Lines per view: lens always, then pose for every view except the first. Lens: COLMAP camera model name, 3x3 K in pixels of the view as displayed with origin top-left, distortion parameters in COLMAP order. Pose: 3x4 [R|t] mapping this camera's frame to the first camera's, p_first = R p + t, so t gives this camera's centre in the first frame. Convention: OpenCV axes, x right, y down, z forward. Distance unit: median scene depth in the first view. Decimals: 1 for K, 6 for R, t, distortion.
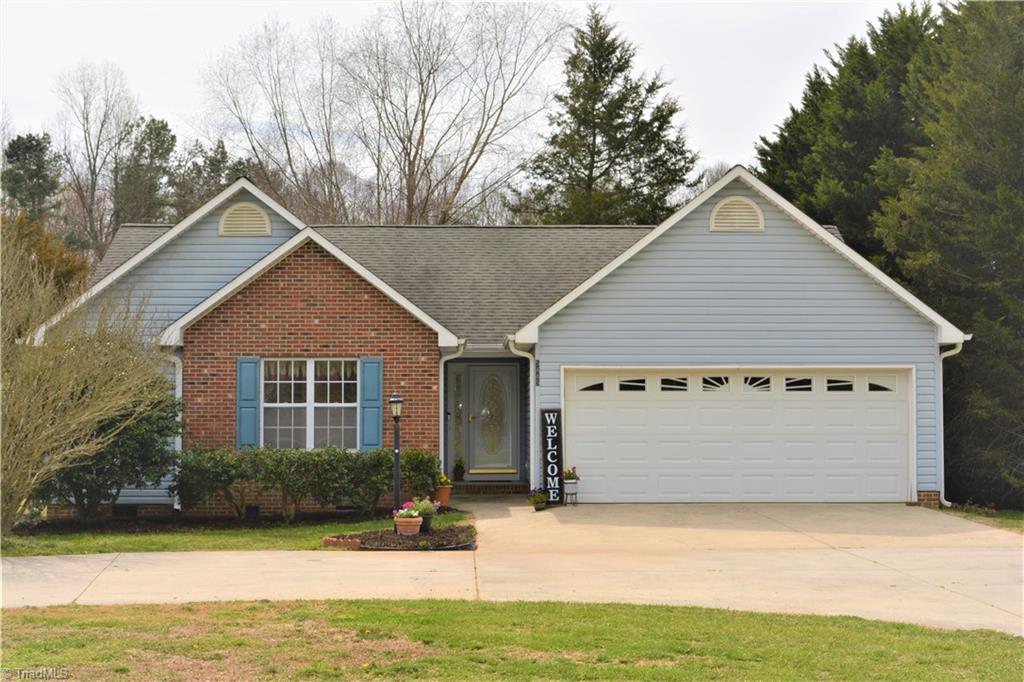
lens RADIAL K [[1333.0, 0, 508.9], [0, 1333.0, 351.7], [0, 0, 1]] dist [0.005584, 0.000000]
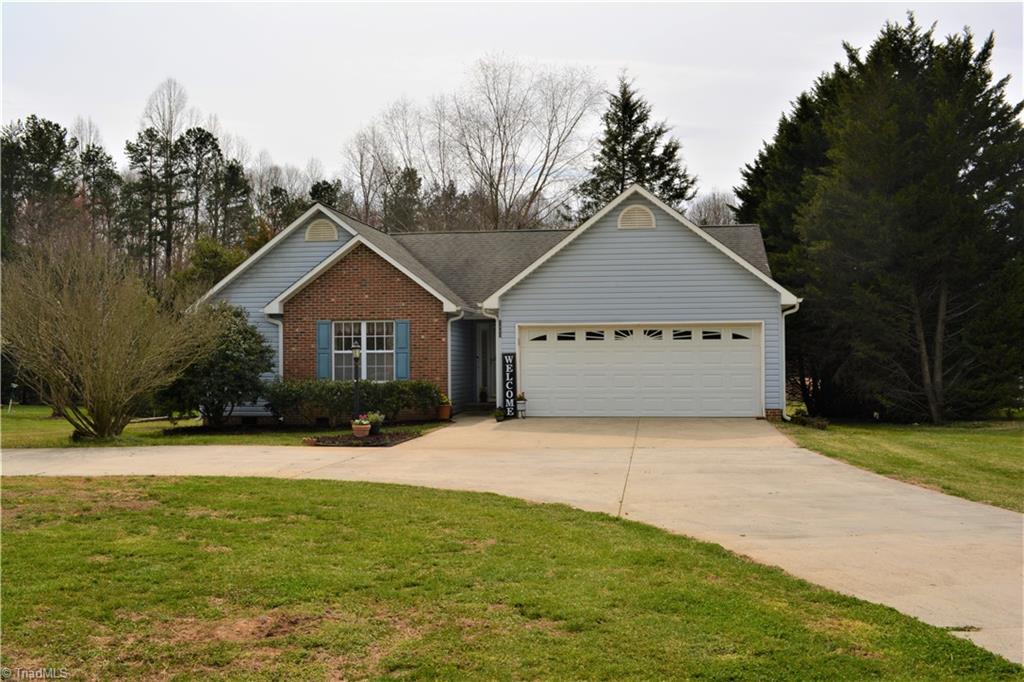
lens RADIAL K [[893.6, 0, 535.6], [0, 893.6, 338.1], [0, 0, 1]] dist [-0.039789, -0.015129]
pose [[0.989257, -0.009005, -0.145910, 0.192692], [0.012283, 0.999692, 0.021578, 0.005151], [0.145671, -0.023138, 0.989063, 0.026118]]
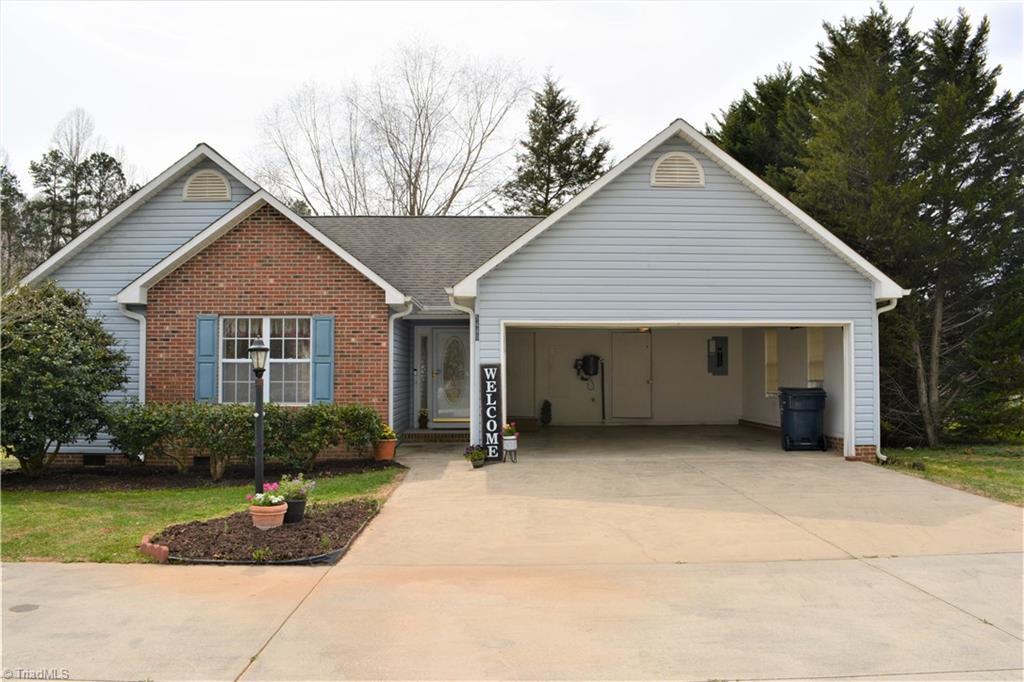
lens RADIAL K [[735.4, 0, 504.2], [0, 735.4, 339.7], [0, 0, 1]] dist [-0.061828, 0.007374]
pose [[0.999951, 0.000145, -0.009854, 0.044281], [-0.000128, 0.999998, 0.001768, 0.022532], [0.009854, -0.001766, 0.999950, 0.427948]]
